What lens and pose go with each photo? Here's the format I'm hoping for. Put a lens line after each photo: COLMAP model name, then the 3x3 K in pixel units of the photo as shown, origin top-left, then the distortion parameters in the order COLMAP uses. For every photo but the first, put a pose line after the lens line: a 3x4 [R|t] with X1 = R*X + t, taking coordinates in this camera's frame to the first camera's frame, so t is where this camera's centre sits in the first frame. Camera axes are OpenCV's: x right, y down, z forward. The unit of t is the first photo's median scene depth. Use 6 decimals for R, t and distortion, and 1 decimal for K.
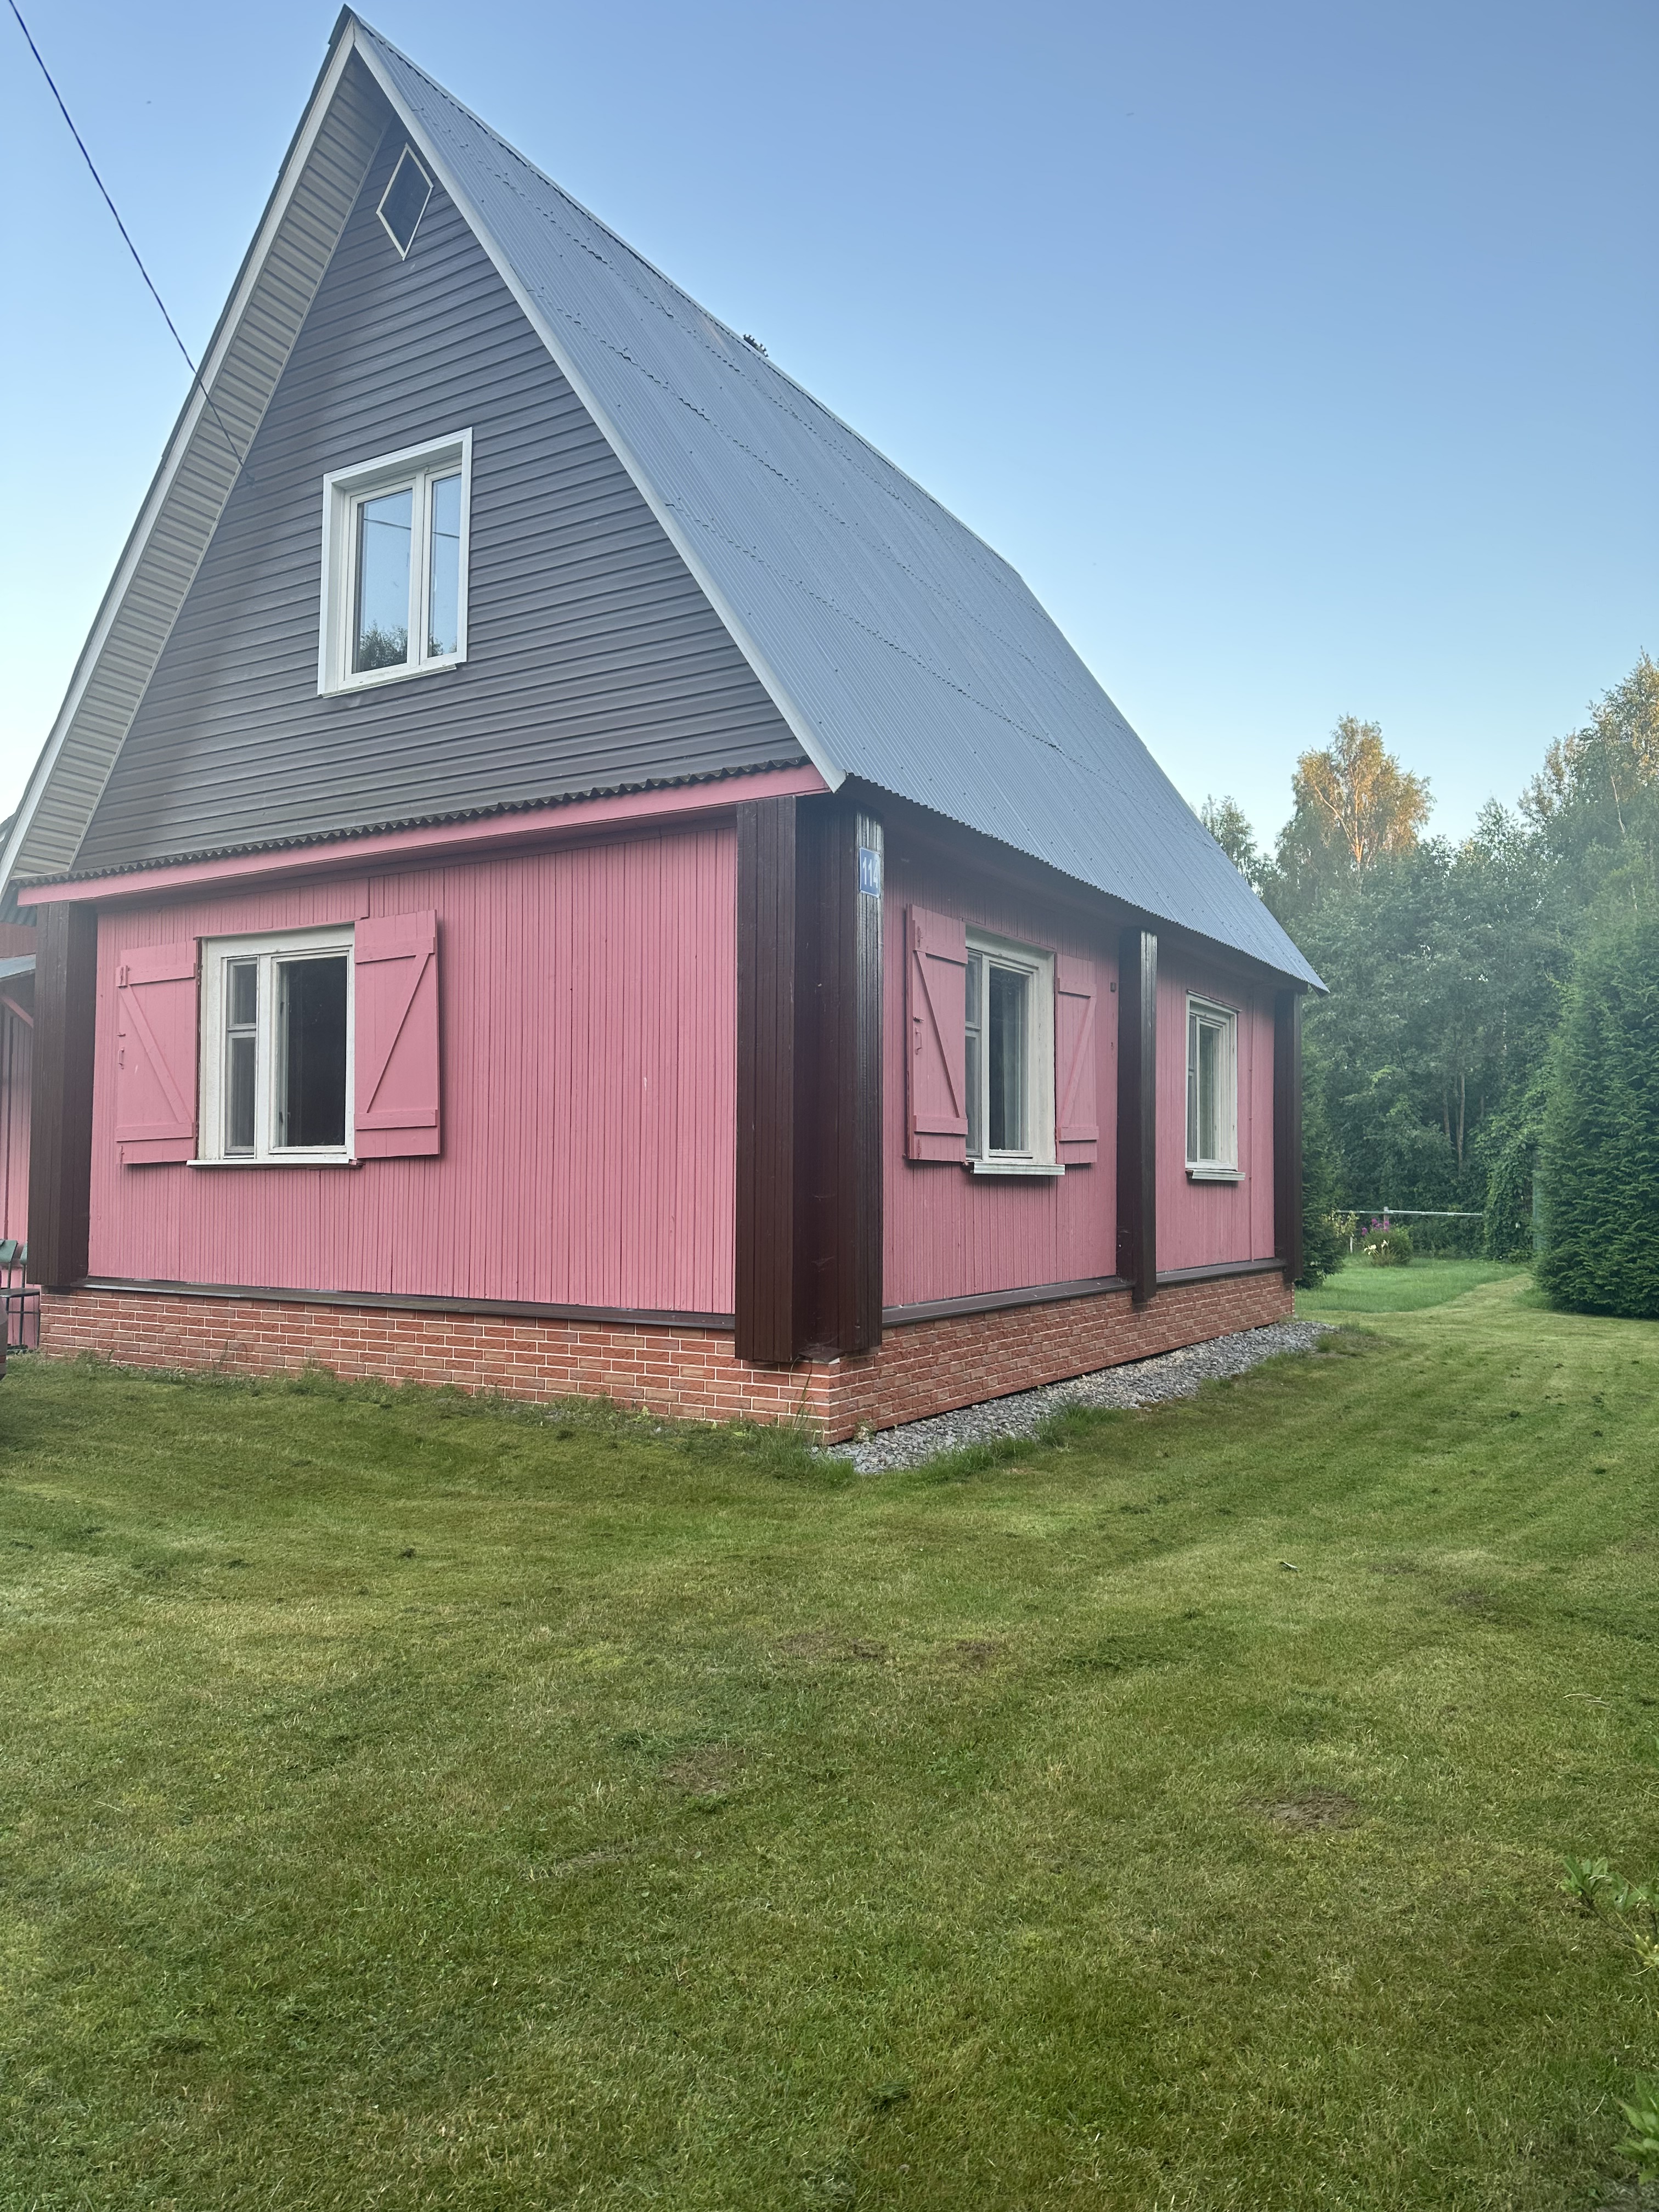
lens RADIAL K [[1524.0, 0, 827.6], [0, 1524.0, 1109.9], [0, 0, 1]] dist [0.011143, -0.003713]
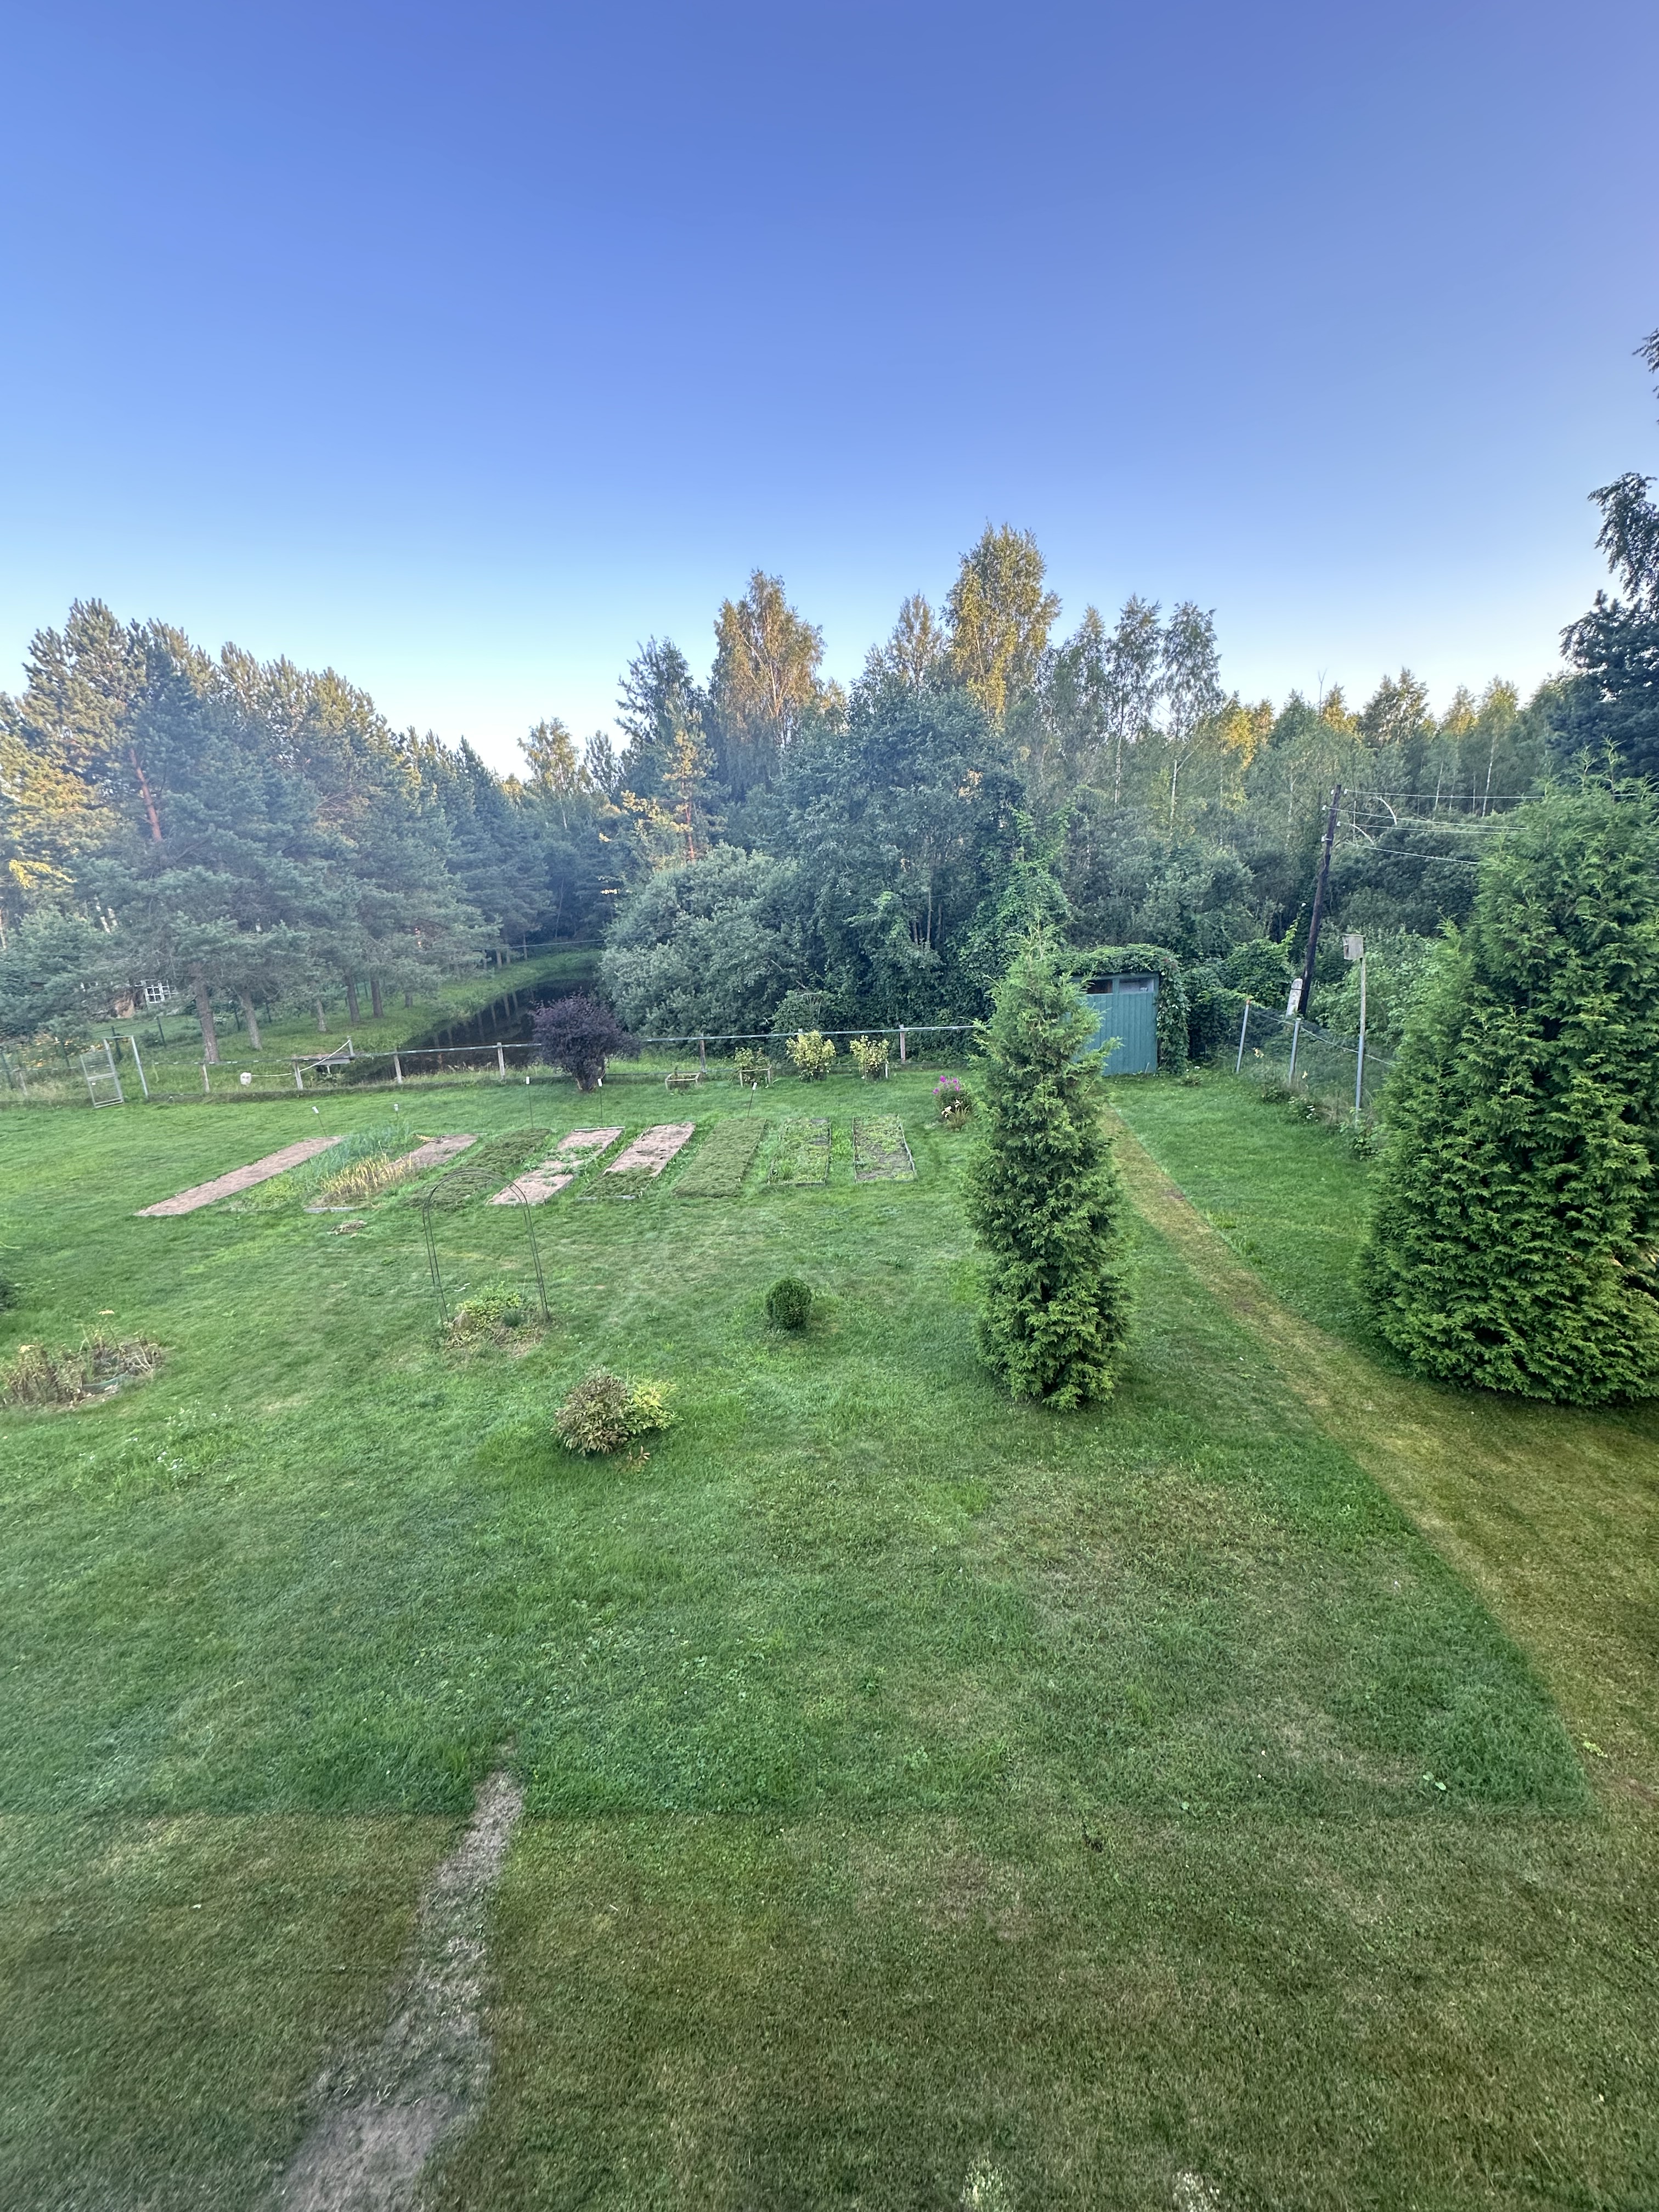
lens RADIAL K [[893.5, 0, 829.8], [0, 893.5, 1105.1], [0, 0, 1]] dist [0.002785, 0.000036]
pose [[0.901740, -0.166820, 0.398793, 0.020038], [0.053016, 0.958251, 0.280970, -0.034631], [-0.429016, -0.232220, 0.872937, 0.212069]]
